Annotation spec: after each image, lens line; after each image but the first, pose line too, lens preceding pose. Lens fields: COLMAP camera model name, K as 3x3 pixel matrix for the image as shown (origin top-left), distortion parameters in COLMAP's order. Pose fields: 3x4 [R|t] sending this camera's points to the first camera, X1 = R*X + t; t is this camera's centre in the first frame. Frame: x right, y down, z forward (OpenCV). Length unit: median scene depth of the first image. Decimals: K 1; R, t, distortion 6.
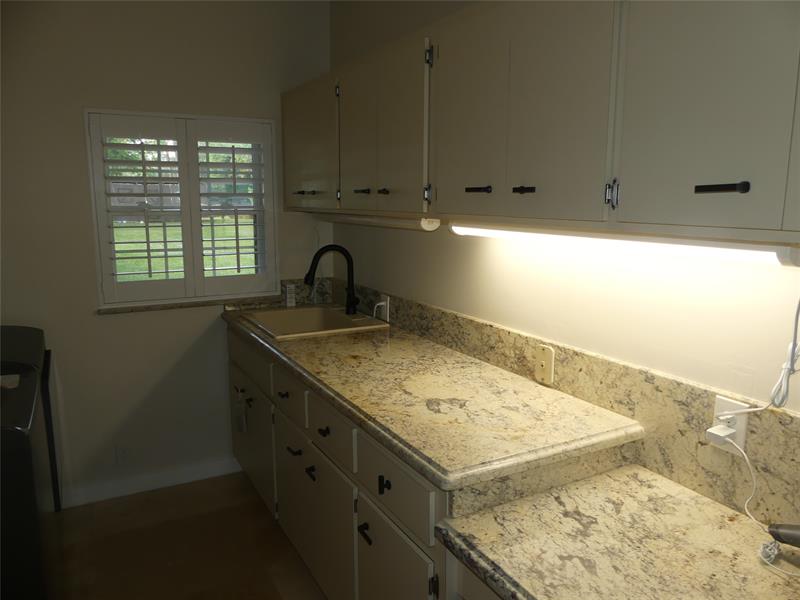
lens RADIAL K [[601.1, 0, 400.9], [0, 601.1, 299.9], [0, 0, 1]] dist [-0.006191, 0.000022]
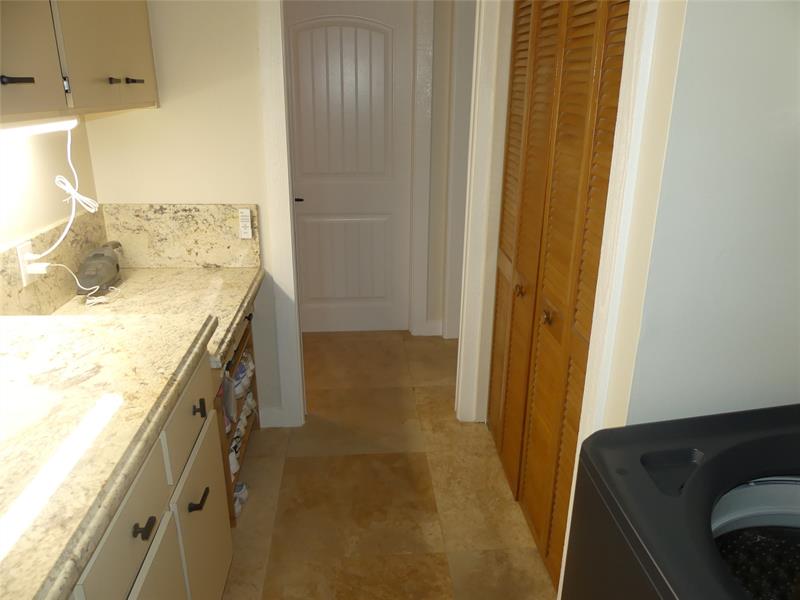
lens RADIAL K [[601.1, 0, 399.3], [0, 601.1, 301.2], [0, 0, 1]] dist [-0.006191, 0.000022]
pose [[-0.911222, -0.141265, 0.386935, -0.624495], [0.065974, 0.877178, 0.475612, -0.255370], [-0.406598, 0.458916, -0.789984, 1.474604]]
